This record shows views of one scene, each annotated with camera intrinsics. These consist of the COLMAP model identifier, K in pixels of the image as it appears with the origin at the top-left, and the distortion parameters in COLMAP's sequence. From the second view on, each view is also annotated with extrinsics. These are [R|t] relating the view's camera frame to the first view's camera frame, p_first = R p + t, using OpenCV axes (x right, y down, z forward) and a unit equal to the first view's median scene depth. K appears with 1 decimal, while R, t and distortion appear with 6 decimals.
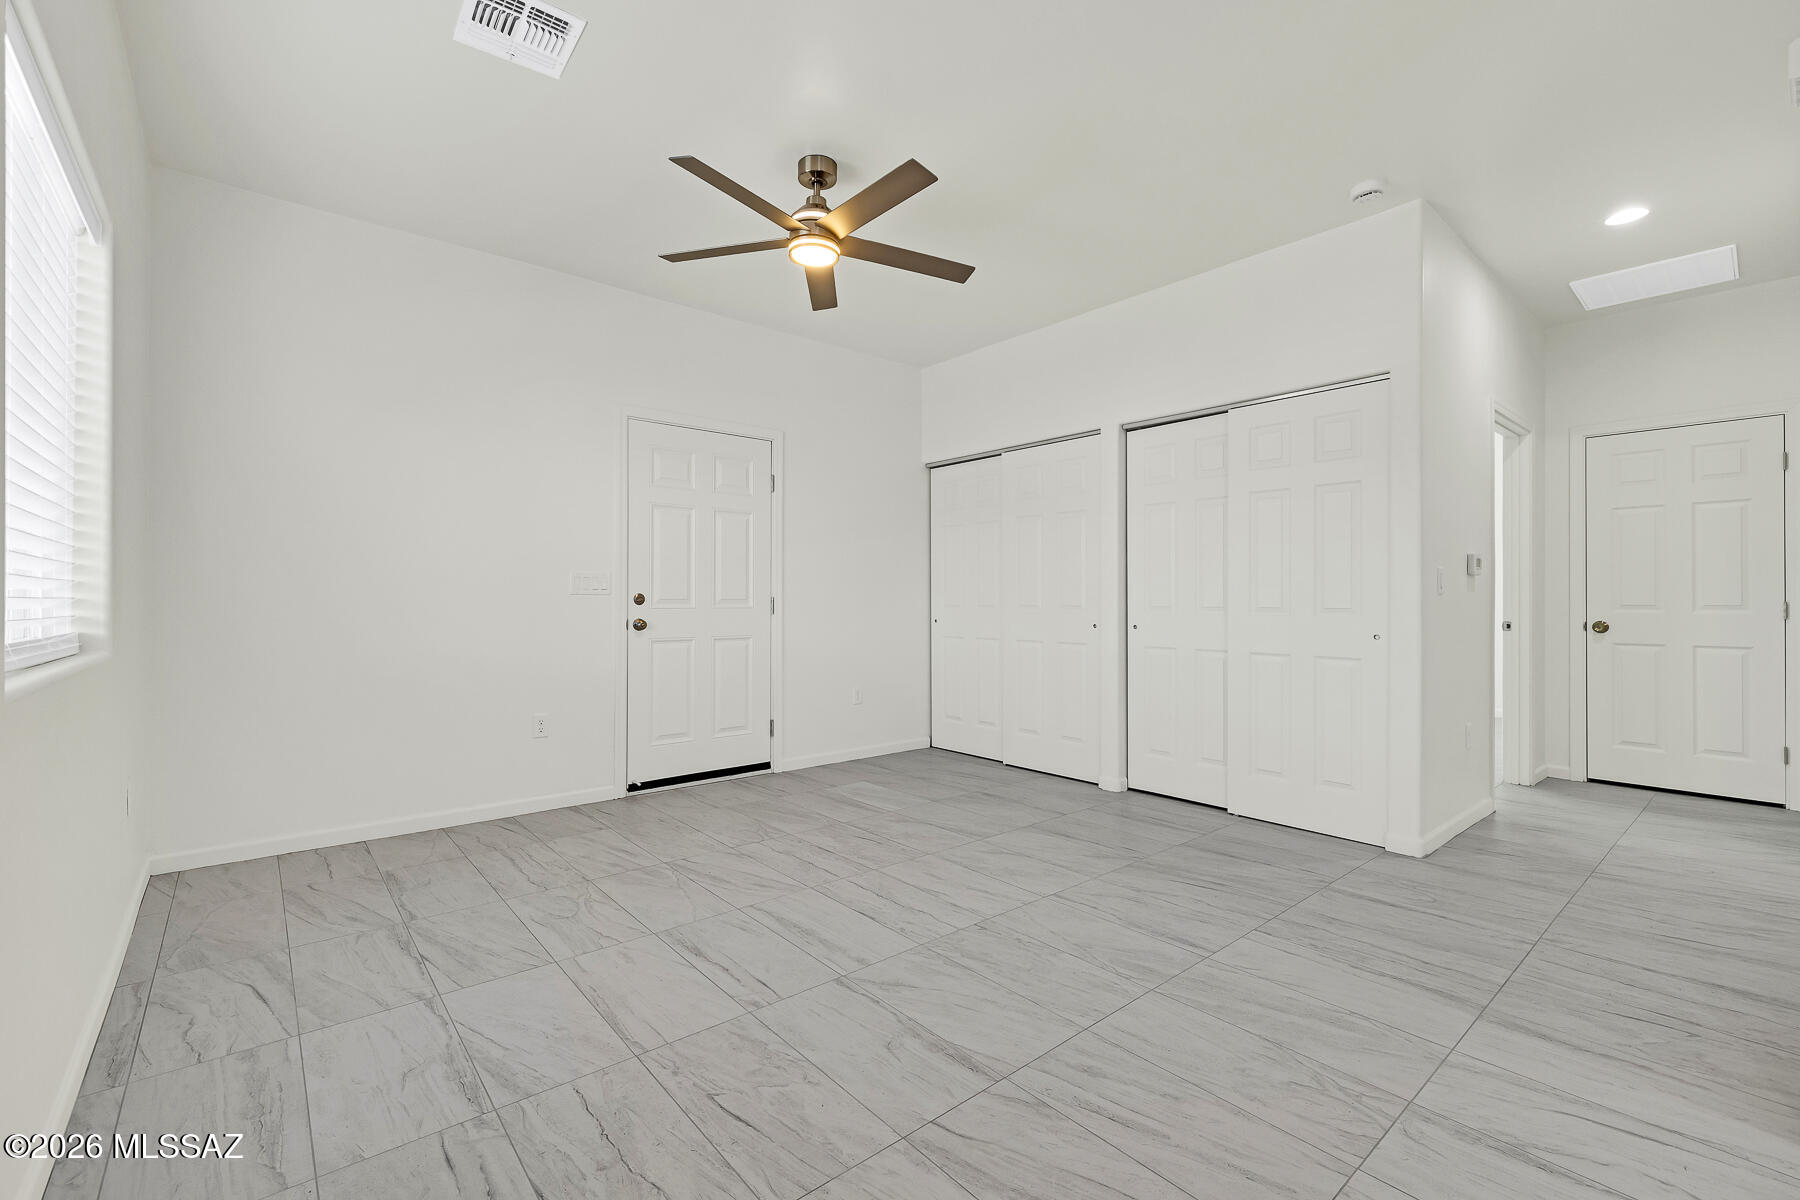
lens RADIAL K [[774.5, 0, 891.5], [0, 774.5, 597.8], [0, 0, 1]] dist [0.003972, 0.000426]
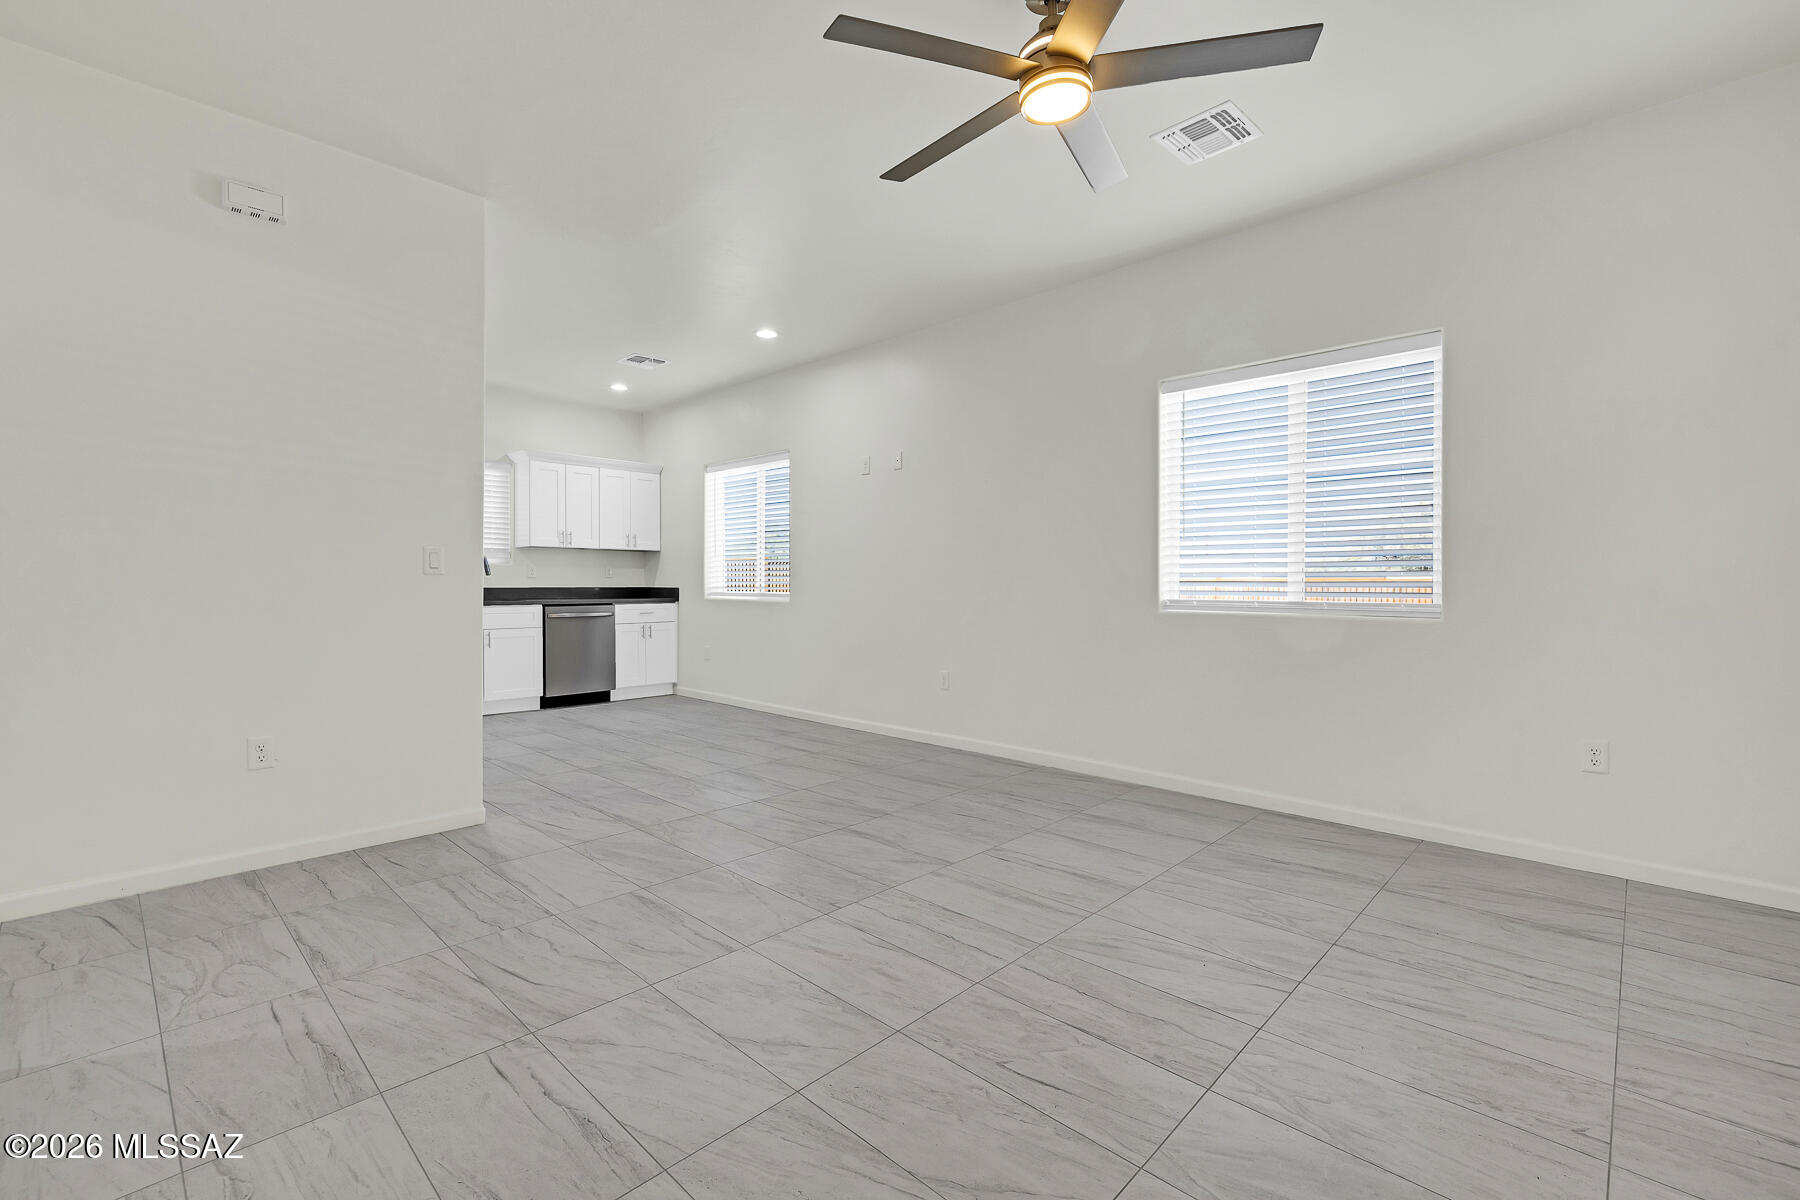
lens RADIAL K [[774.5, 0, 897.3], [0, 774.5, 585.9], [0, 0, 1]] dist [0.003972, 0.000426]
pose [[-0.994622, -0.004763, -0.103460, 0.136506], [-0.004837, 0.999988, 0.000462, 0.012180], [0.103456, 0.000960, -0.994634, 1.944165]]
